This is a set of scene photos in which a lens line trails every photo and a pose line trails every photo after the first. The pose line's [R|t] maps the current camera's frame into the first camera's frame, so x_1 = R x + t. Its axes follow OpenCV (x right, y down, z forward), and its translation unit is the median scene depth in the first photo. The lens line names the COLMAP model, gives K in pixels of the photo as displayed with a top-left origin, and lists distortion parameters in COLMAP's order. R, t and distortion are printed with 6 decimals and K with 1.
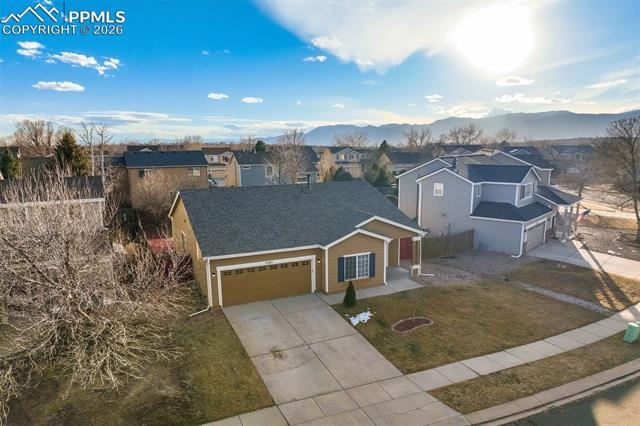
lens RADIAL K [[437.5, 0, 322.0], [0, 437.5, 236.9], [0, 0, 1]] dist [0.009171, 0.002461]
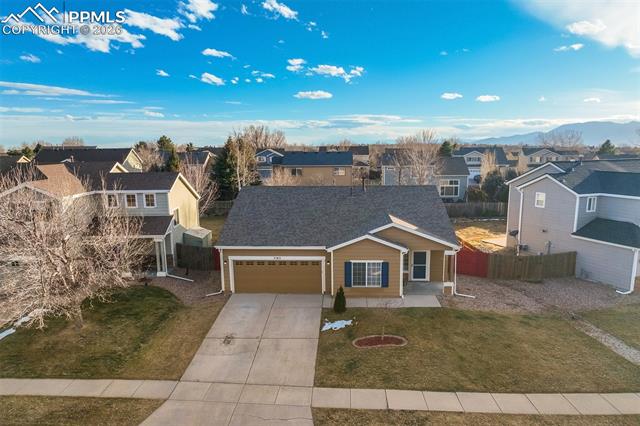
lens RADIAL K [[437.5, 0, 322.0], [0, 437.5, 236.9], [0, 0, 1]] dist [0.009171, 0.002461]
pose [[0.885572, 0.095701, -0.454538, 0.427651], [-0.096268, 0.995113, 0.021958, -0.024639], [0.454418, 0.024312, 0.890457, 0.100348]]
